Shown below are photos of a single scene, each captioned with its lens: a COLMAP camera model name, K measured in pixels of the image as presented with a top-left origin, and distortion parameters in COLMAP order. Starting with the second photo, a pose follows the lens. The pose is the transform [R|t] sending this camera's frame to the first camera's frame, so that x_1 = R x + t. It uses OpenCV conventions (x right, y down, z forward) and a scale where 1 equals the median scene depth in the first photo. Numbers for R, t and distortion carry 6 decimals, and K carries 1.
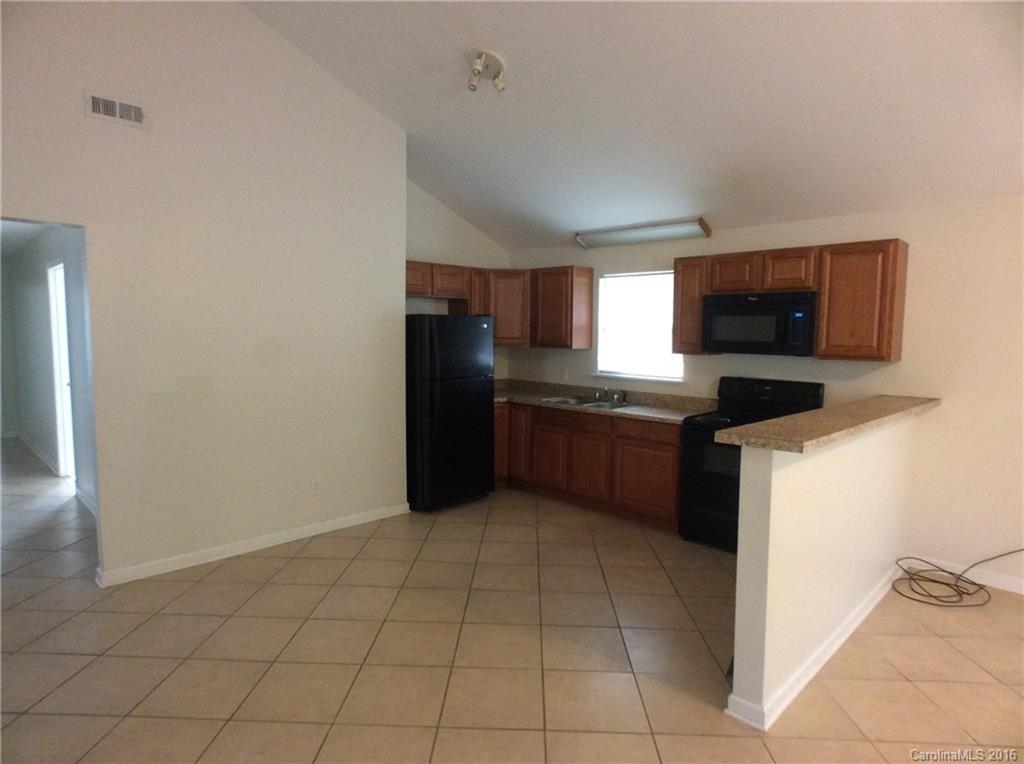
lens RADIAL K [[587.9, 0, 511.9], [0, 587.9, 385.4], [0, 0, 1]] dist [-0.003771, 0.001244]
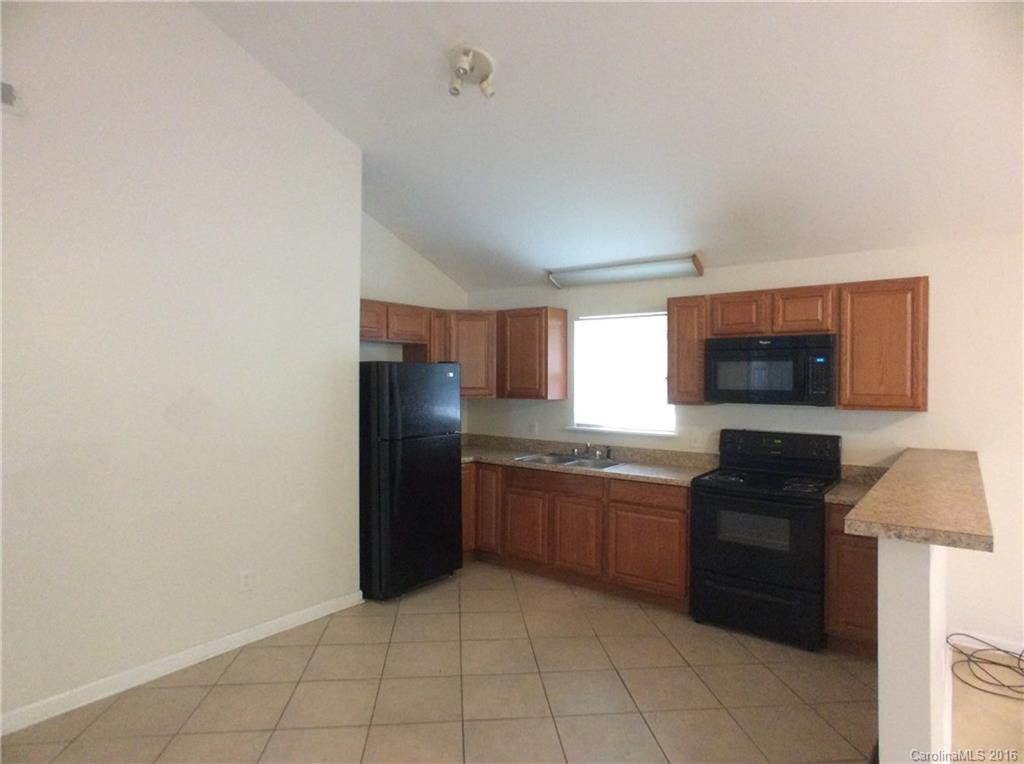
lens RADIAL K [[587.9, 0, 511.9], [0, 587.9, 385.4], [0, 0, 1]] dist [-0.003771, 0.001244]
pose [[0.991797, -0.009793, 0.127450, -0.076632], [0.019847, 0.996767, -0.077859, -0.019035], [-0.126276, 0.079750, 0.988784, 0.156499]]
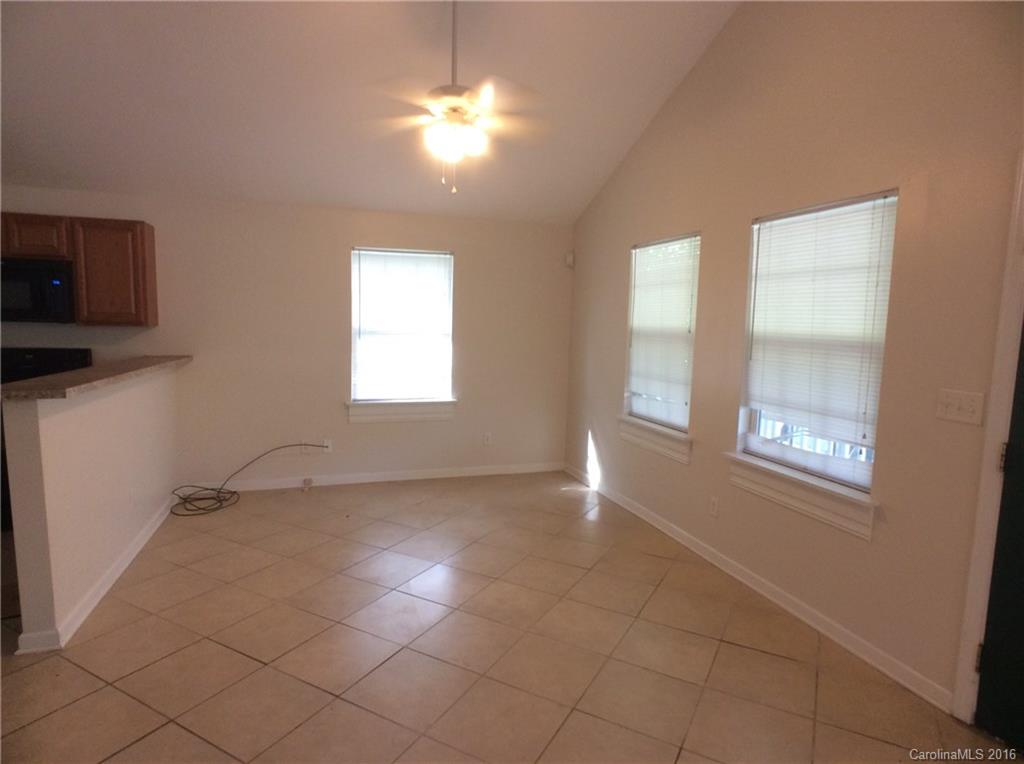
lens RADIAL K [[587.9, 0, 511.9], [0, 587.9, 385.4], [0, 0, 1]] dist [-0.003771, 0.001244]
pose [[0.457710, -0.101246, 0.883318, -0.060088], [0.063201, 0.994687, 0.081262, 0.022130], [-0.886852, 0.018632, 0.461677, -0.151867]]
